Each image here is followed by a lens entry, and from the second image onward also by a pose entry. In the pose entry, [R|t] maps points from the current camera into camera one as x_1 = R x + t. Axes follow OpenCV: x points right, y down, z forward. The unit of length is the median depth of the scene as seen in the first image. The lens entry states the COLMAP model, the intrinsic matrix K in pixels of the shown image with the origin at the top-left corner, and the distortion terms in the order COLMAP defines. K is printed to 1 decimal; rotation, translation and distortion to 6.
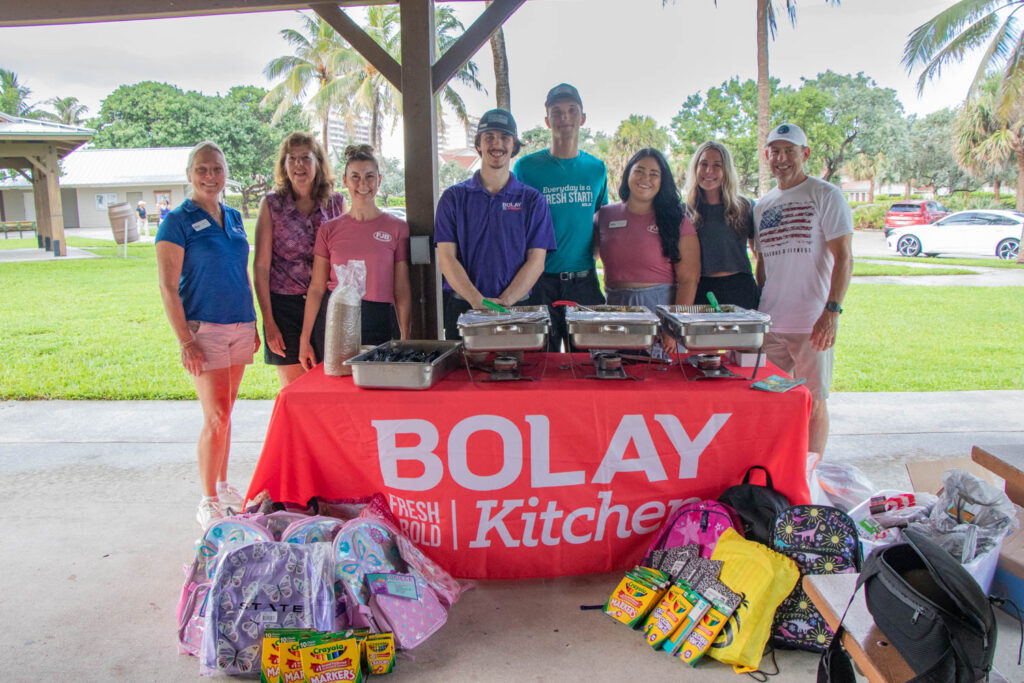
lens RADIAL K [[856.9, 0, 489.6], [0, 856.9, 341.0], [0, 0, 1]] dist [-0.179827, 0.160451]
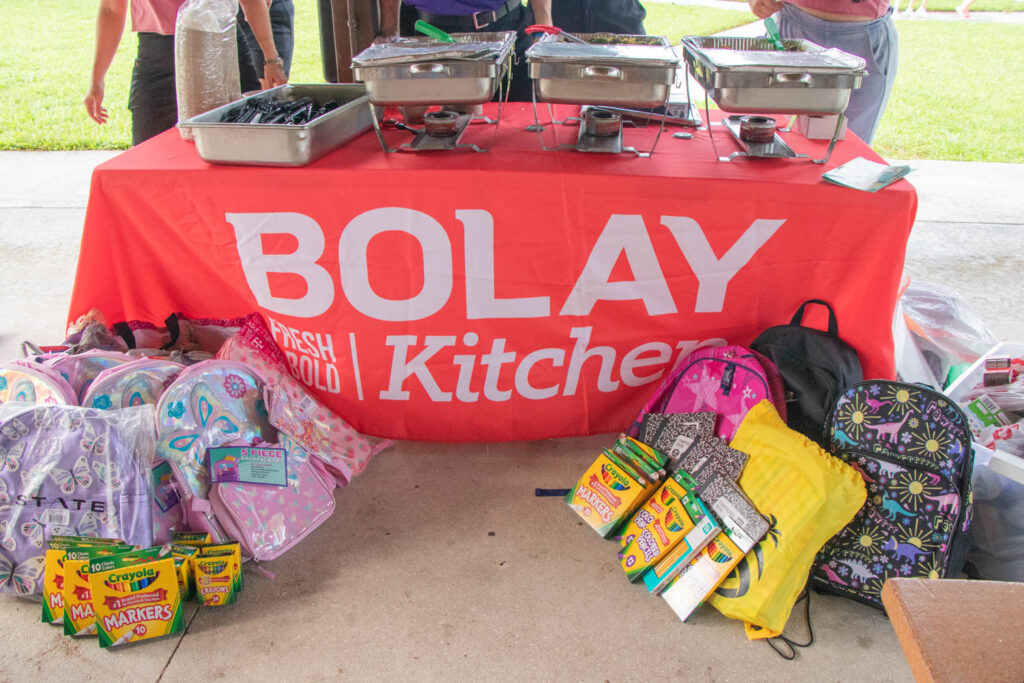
lens RADIAL K [[856.9, 0, 496.7], [0, 856.9, 346.2], [0, 0, 1]] dist [-0.179827, 0.160451]
pose [[0.998635, 0.031233, -0.041859, 0.102533], [-0.016764, 0.950762, 0.309467, -0.013034], [0.049464, -0.308343, 0.949988, 0.372987]]
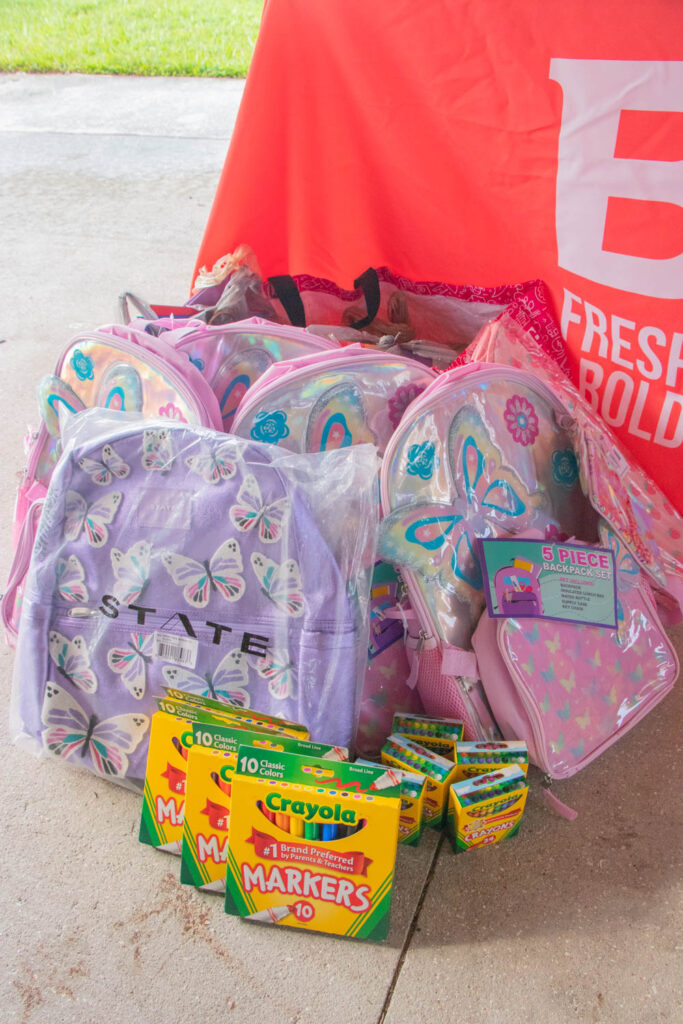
lens RADIAL K [[856.9, 0, 353.8], [0, 856.9, 524.4], [0, 0, 1]] dist [-0.179827, 0.160451]
pose [[0.953469, 0.184494, -0.238453, -0.106483], [-0.040699, 0.862430, 0.504538, 0.094244], [0.298733, -0.471356, 0.829809, 0.665263]]
